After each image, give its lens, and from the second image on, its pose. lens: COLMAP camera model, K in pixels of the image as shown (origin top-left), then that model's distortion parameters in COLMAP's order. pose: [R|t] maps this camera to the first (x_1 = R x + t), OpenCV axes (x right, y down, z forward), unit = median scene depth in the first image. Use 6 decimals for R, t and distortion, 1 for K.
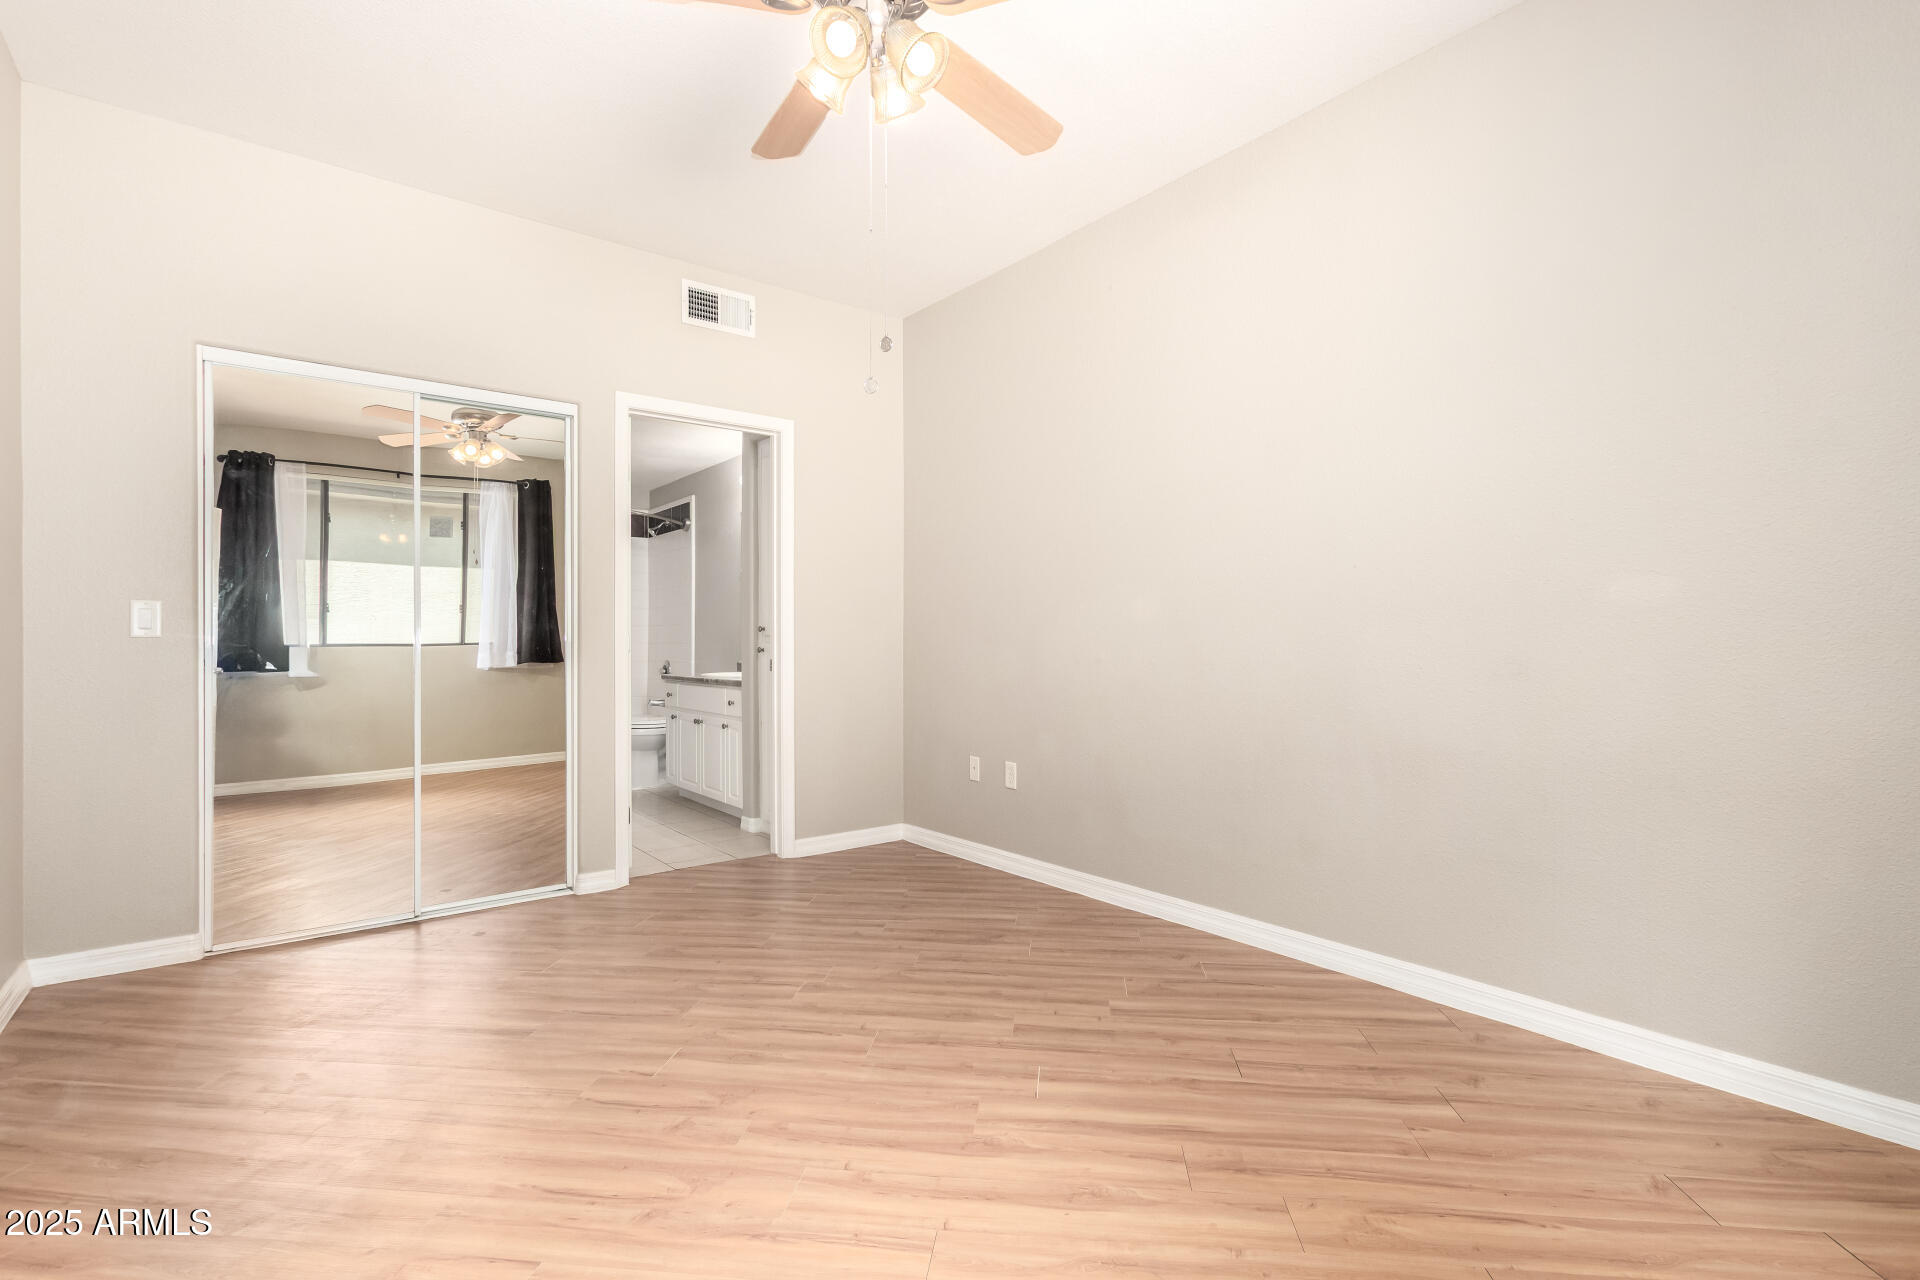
lens RADIAL K [[876.4, 0, 972.4], [0, 876.4, 642.3], [0, 0, 1]] dist [0.008730, -0.004734]
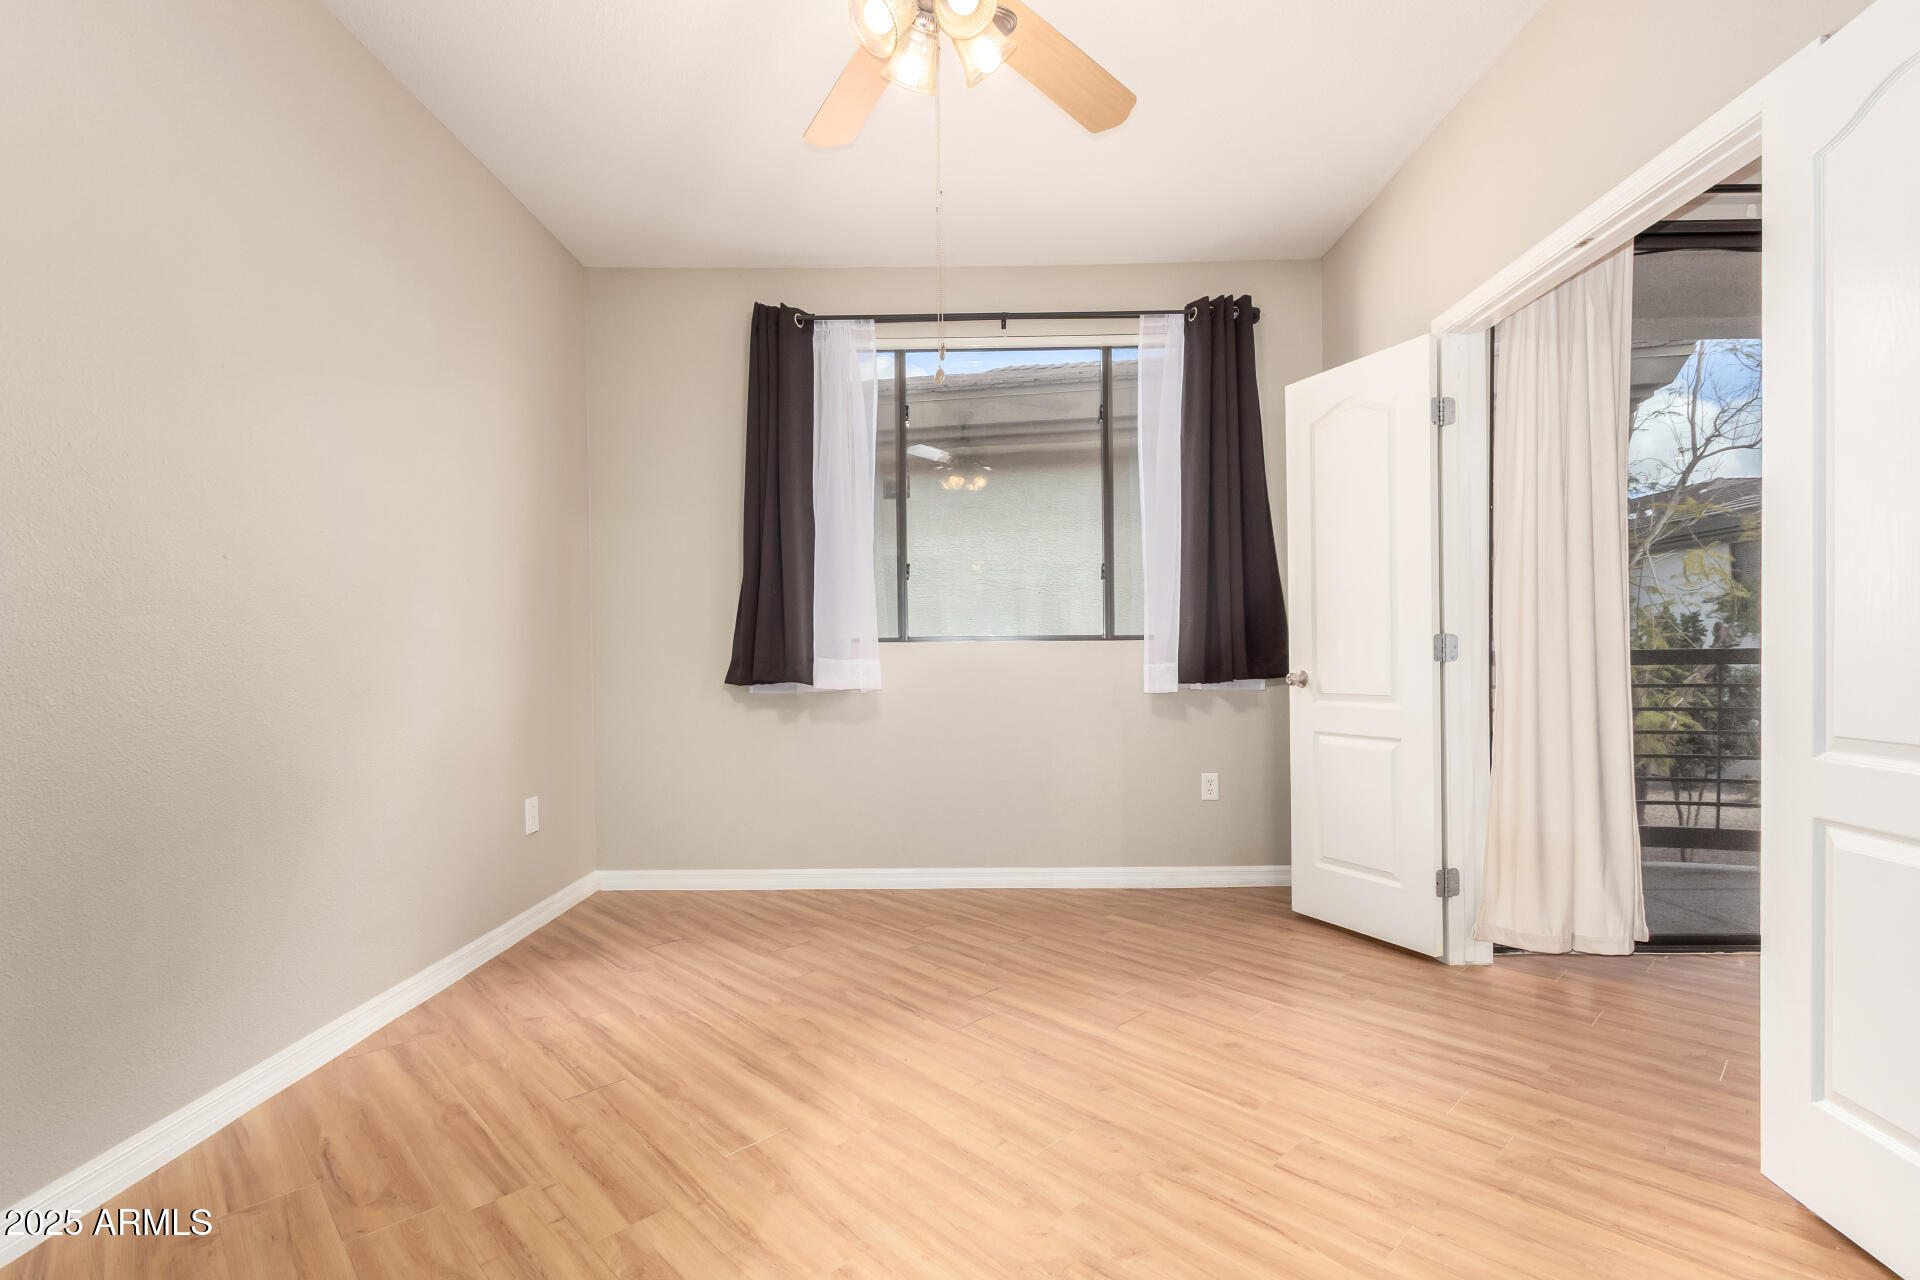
lens RADIAL K [[880.7, 0, 962.1], [0, 880.7, 658.2], [0, 0, 1]] dist [0.006364, -0.004493]
pose [[-0.769576, 0.007203, 0.638515, -0.496856], [0.012740, 0.999911, 0.004075, 0.002187], [-0.638429, 0.011271, -0.769598, 1.159080]]
